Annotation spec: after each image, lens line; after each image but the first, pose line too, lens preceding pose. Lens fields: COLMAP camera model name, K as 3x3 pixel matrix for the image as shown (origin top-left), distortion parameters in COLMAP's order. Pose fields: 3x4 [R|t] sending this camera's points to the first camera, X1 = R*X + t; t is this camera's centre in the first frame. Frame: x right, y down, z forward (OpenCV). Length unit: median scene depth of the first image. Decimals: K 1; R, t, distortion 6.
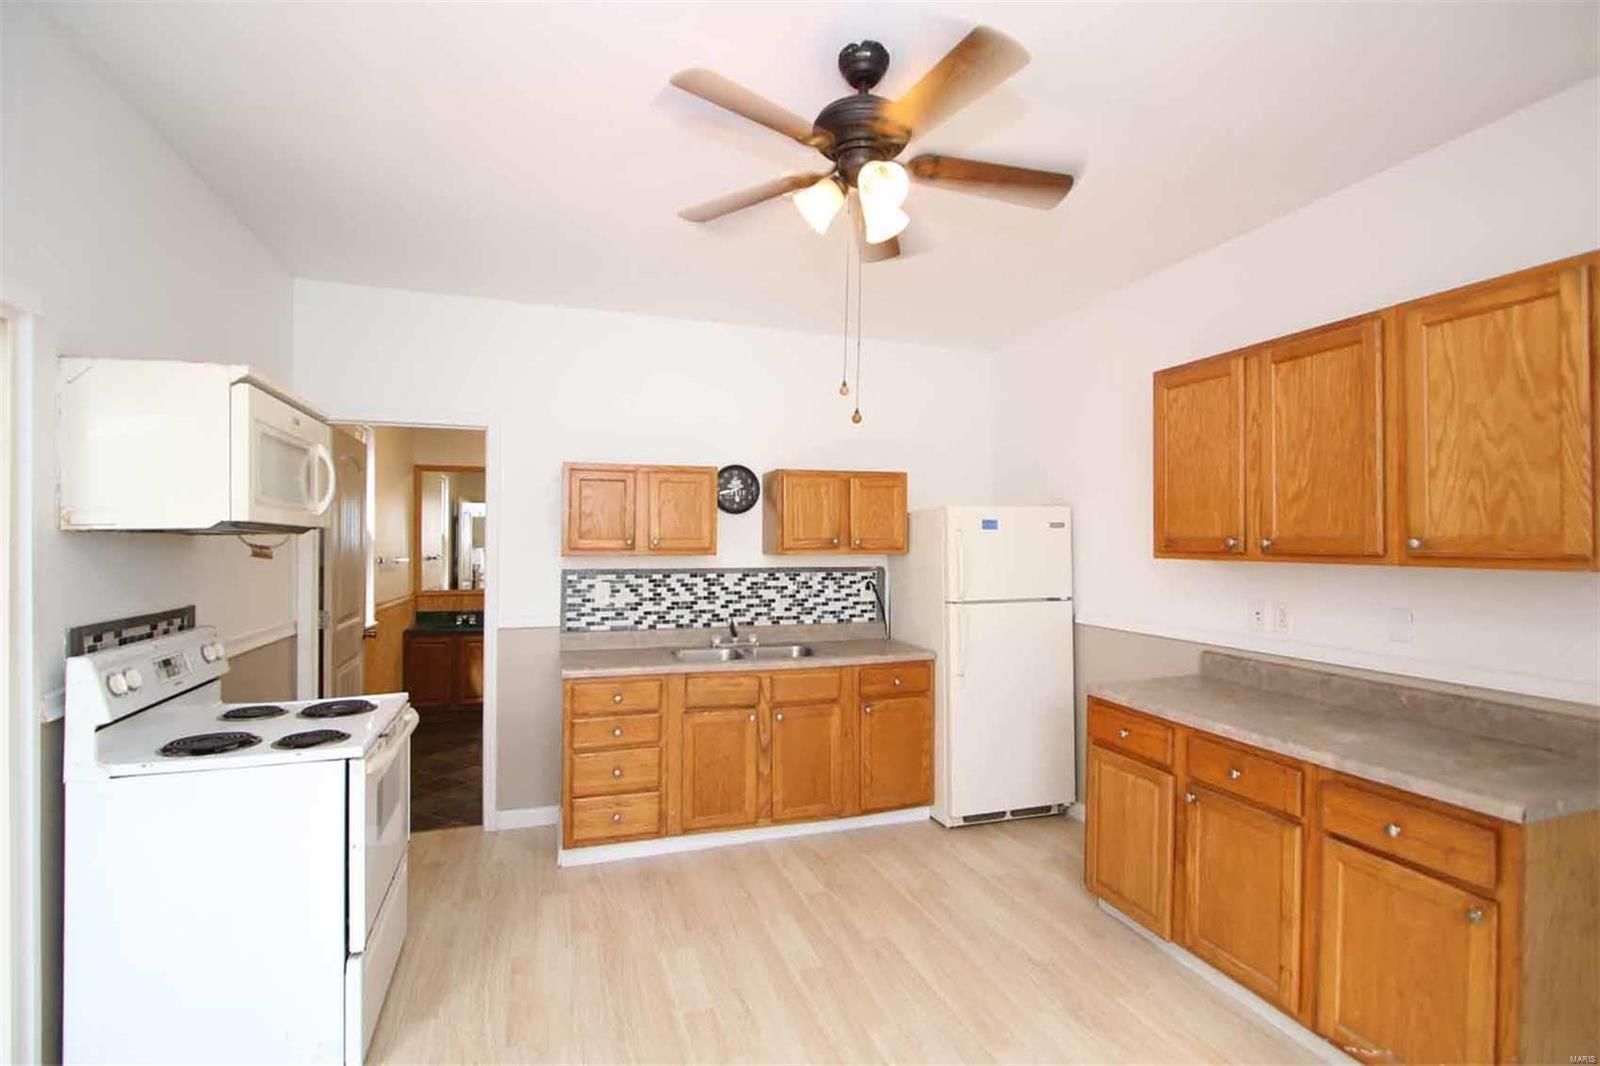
lens RADIAL K [[776.3, 0, 794.3], [0, 776.3, 527.0], [0, 0, 1]] dist [-0.074273, 0.000162]
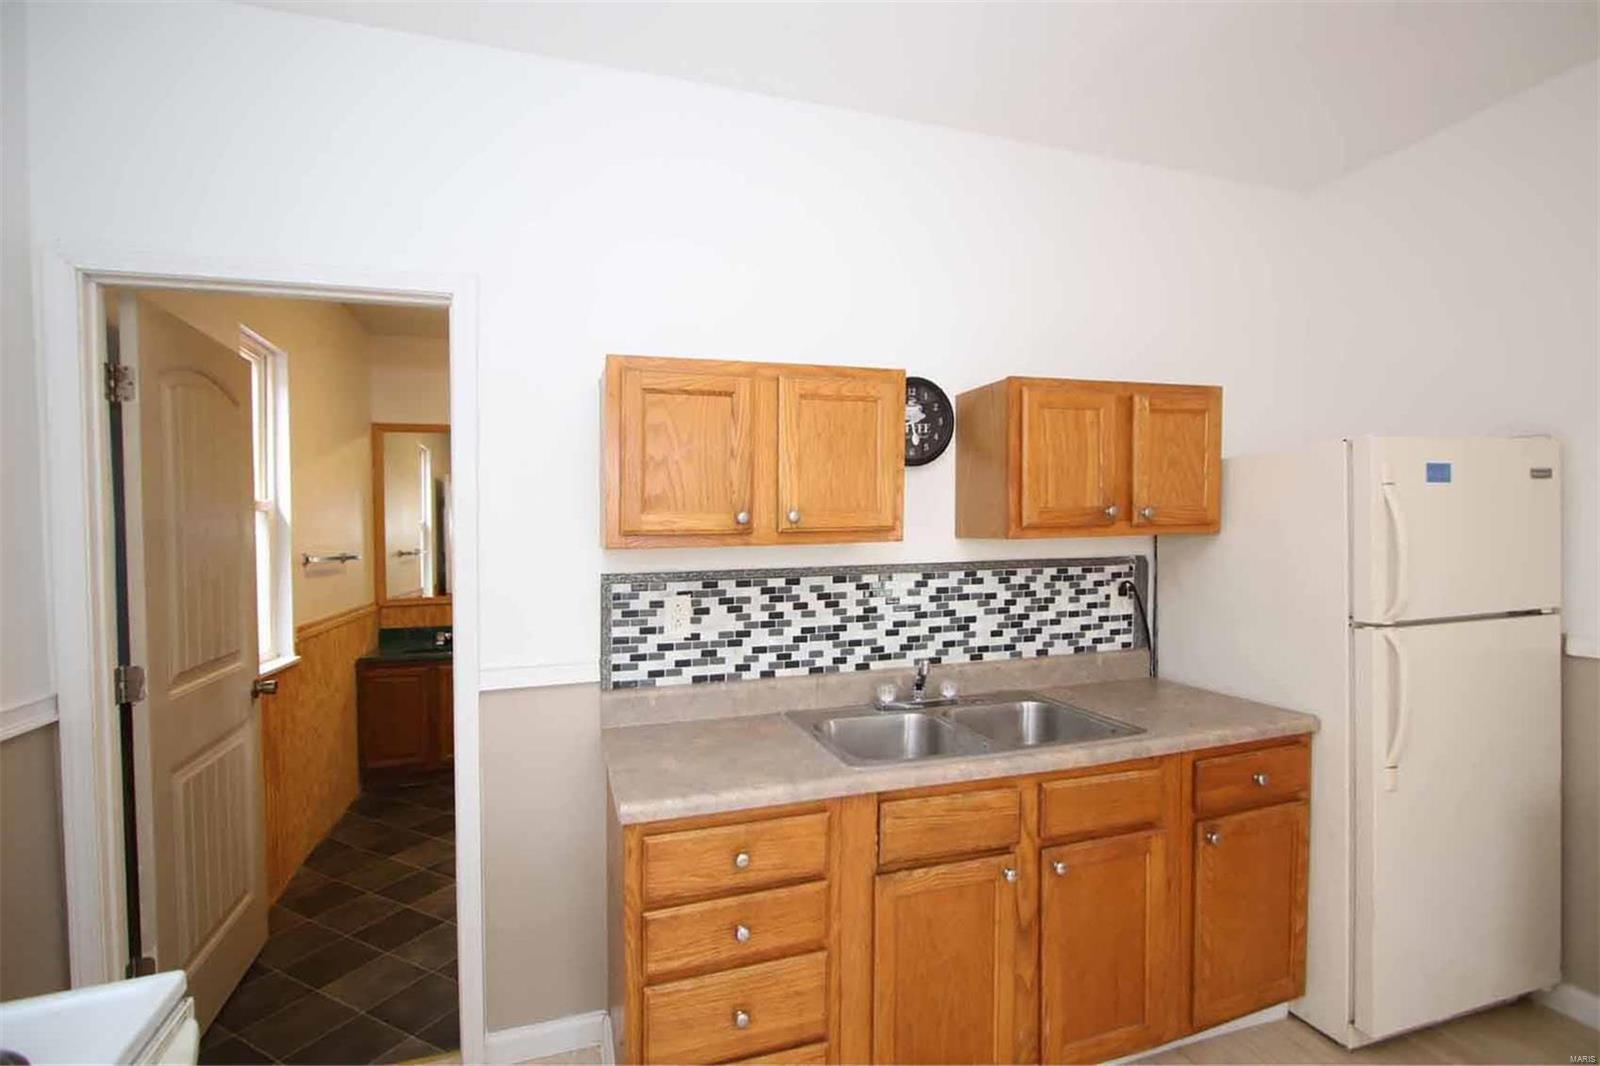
lens RADIAL K [[724.0, 0, 790.8], [0, 724.0, 524.7], [0, 0, 1]] dist [-0.027554, 0.000432]
pose [[0.999817, -0.018242, 0.005827, -0.168199], [0.018150, 0.999715, 0.015495, 0.015252], [-0.006108, -0.015387, 0.999863, 0.487740]]
